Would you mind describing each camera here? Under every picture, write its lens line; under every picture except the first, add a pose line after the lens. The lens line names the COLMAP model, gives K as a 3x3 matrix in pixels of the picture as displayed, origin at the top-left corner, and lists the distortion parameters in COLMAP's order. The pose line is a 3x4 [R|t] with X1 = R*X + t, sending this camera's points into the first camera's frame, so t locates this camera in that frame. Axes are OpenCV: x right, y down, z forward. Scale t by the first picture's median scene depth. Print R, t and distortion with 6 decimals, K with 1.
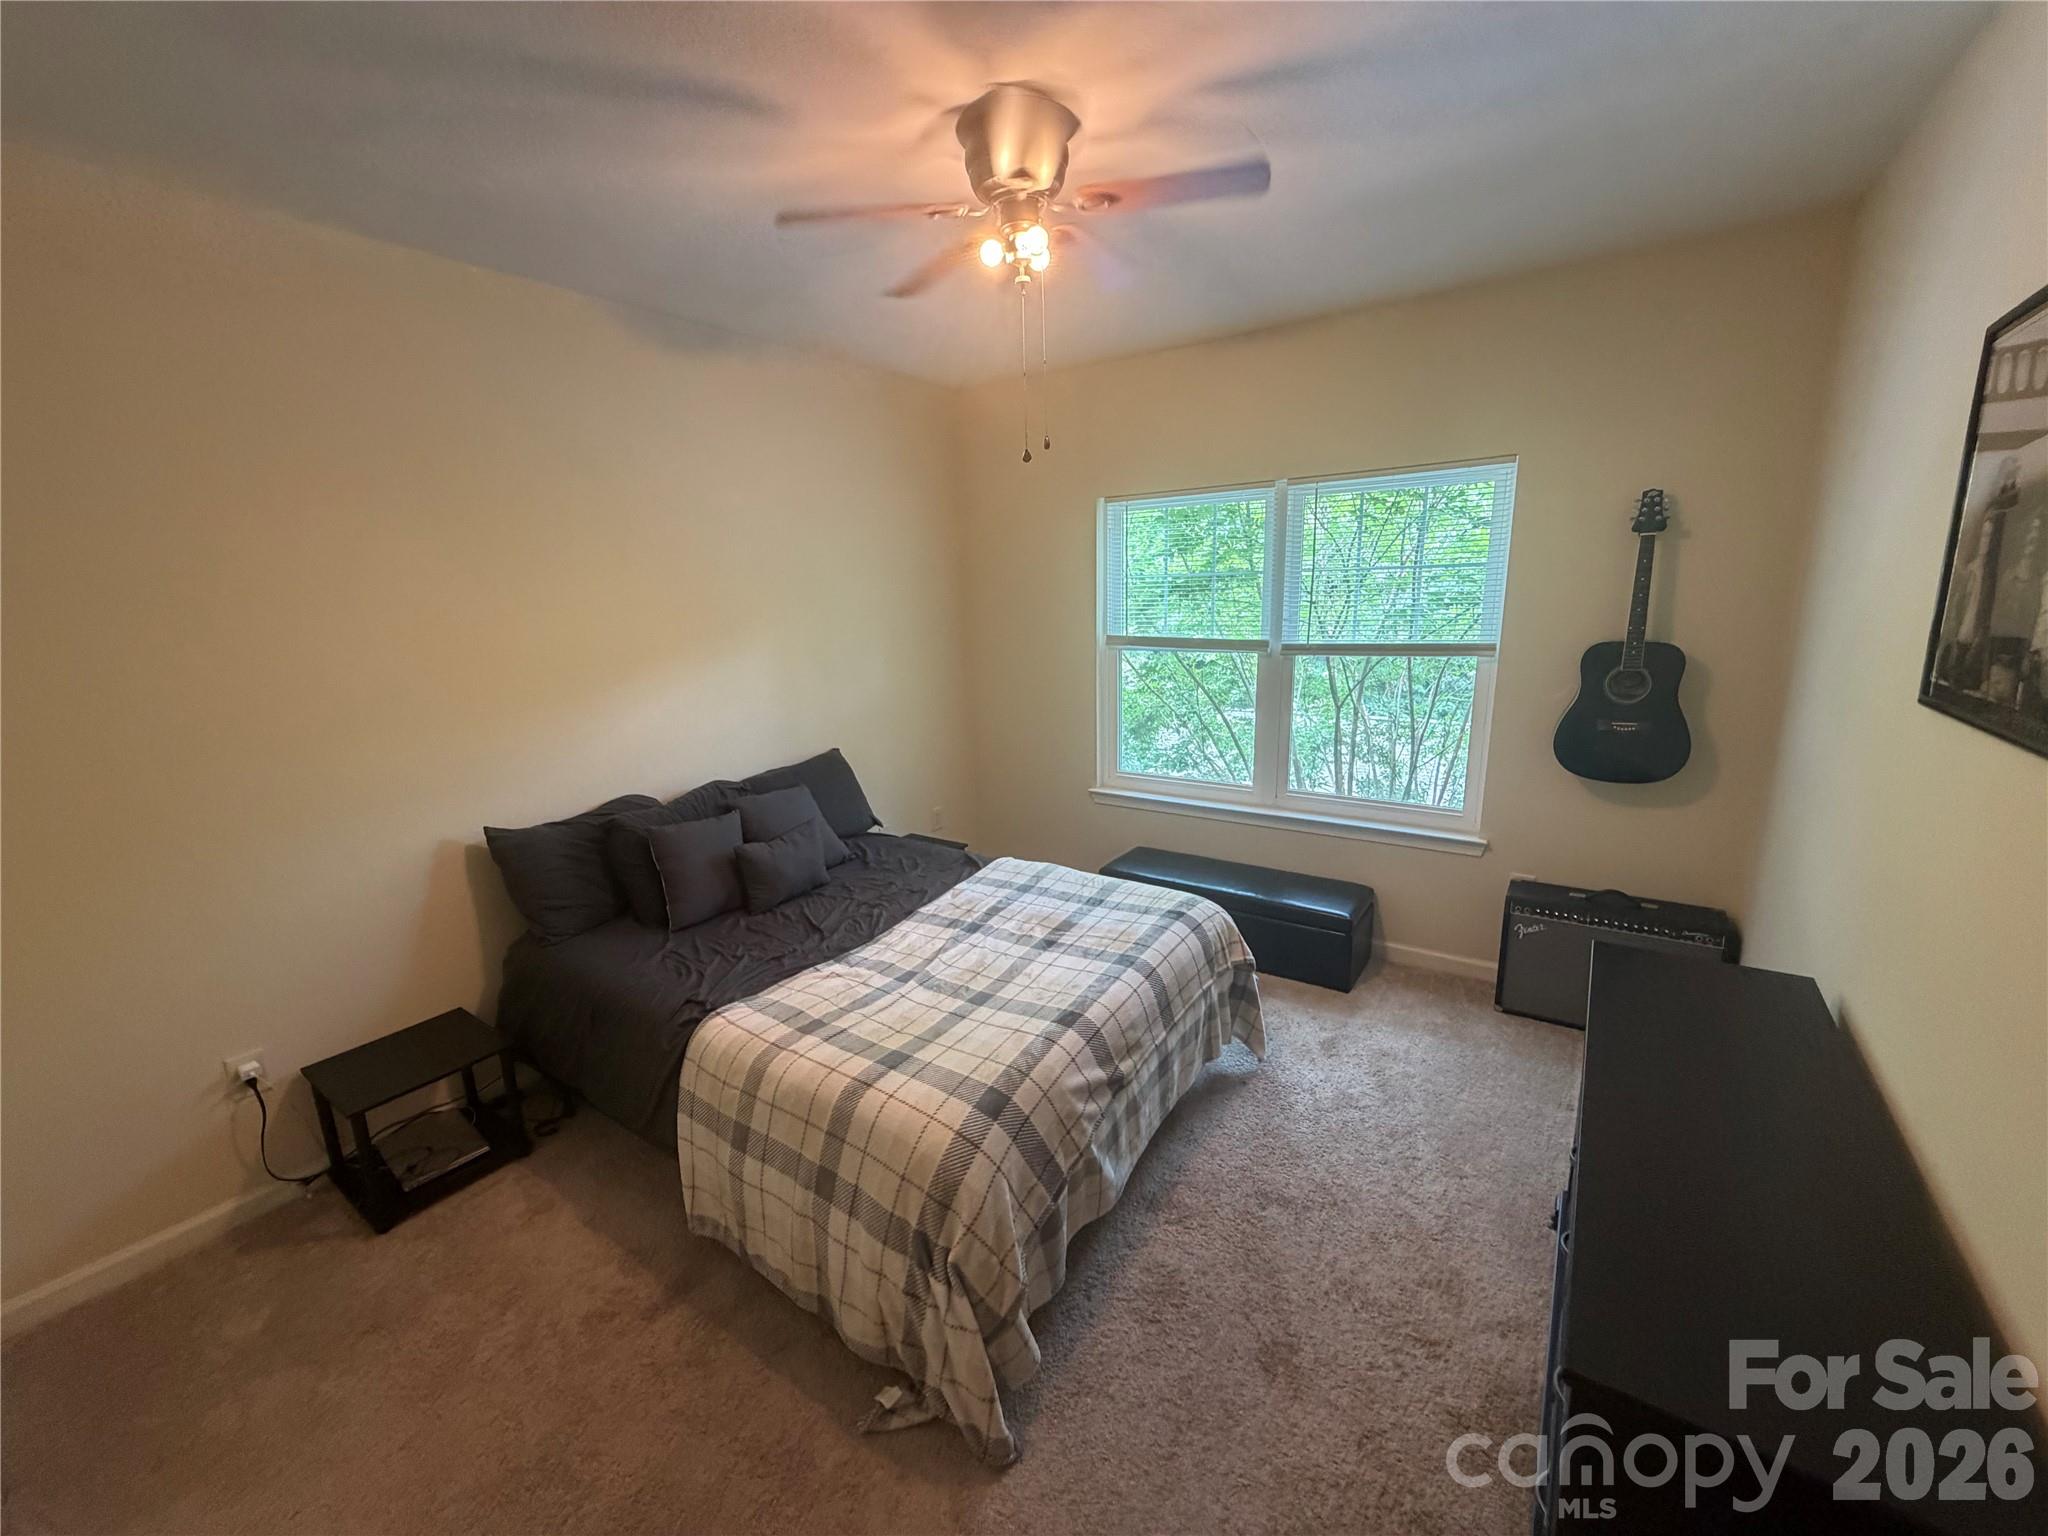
lens RADIAL K [[813.7, 0, 1017.0], [0, 813.7, 775.2], [0, 0, 1]] dist [-0.002593, 0.000770]
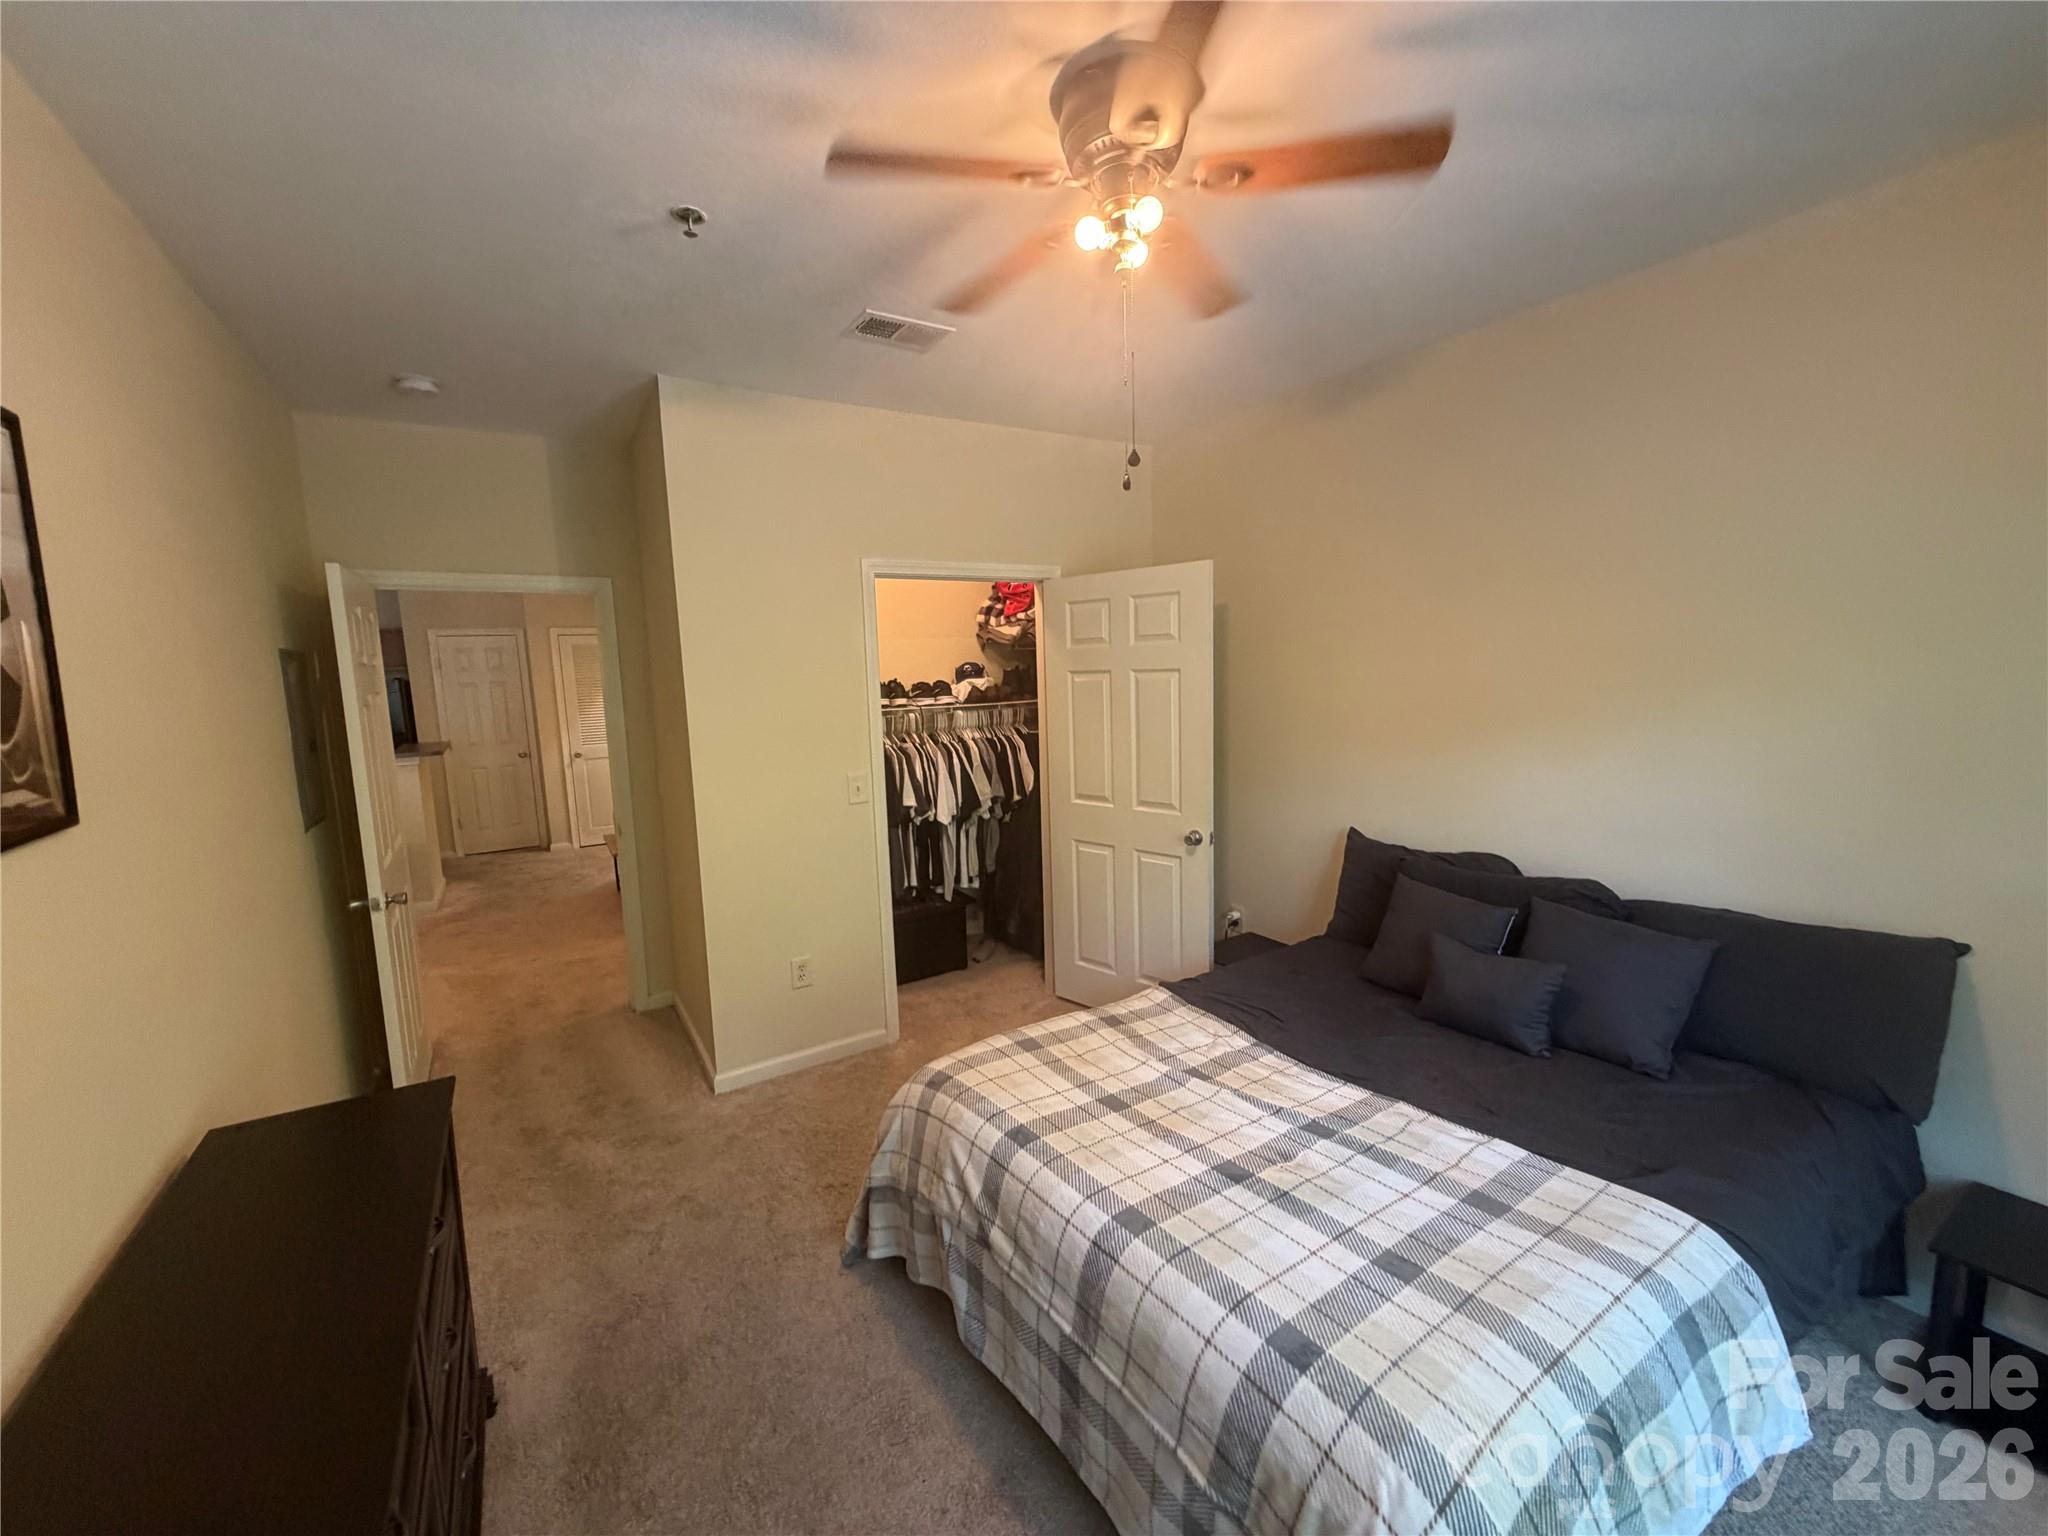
lens RADIAL K [[813.7, 0, 1020.3], [0, 813.7, 774.5], [0, 0, 1]] dist [-0.002593, 0.000770]
pose [[-0.399499, 0.161404, -0.902413, 0.657690], [-0.166154, 0.955327, 0.244425, -0.238913], [0.901550, 0.247587, -0.354835, 1.006324]]
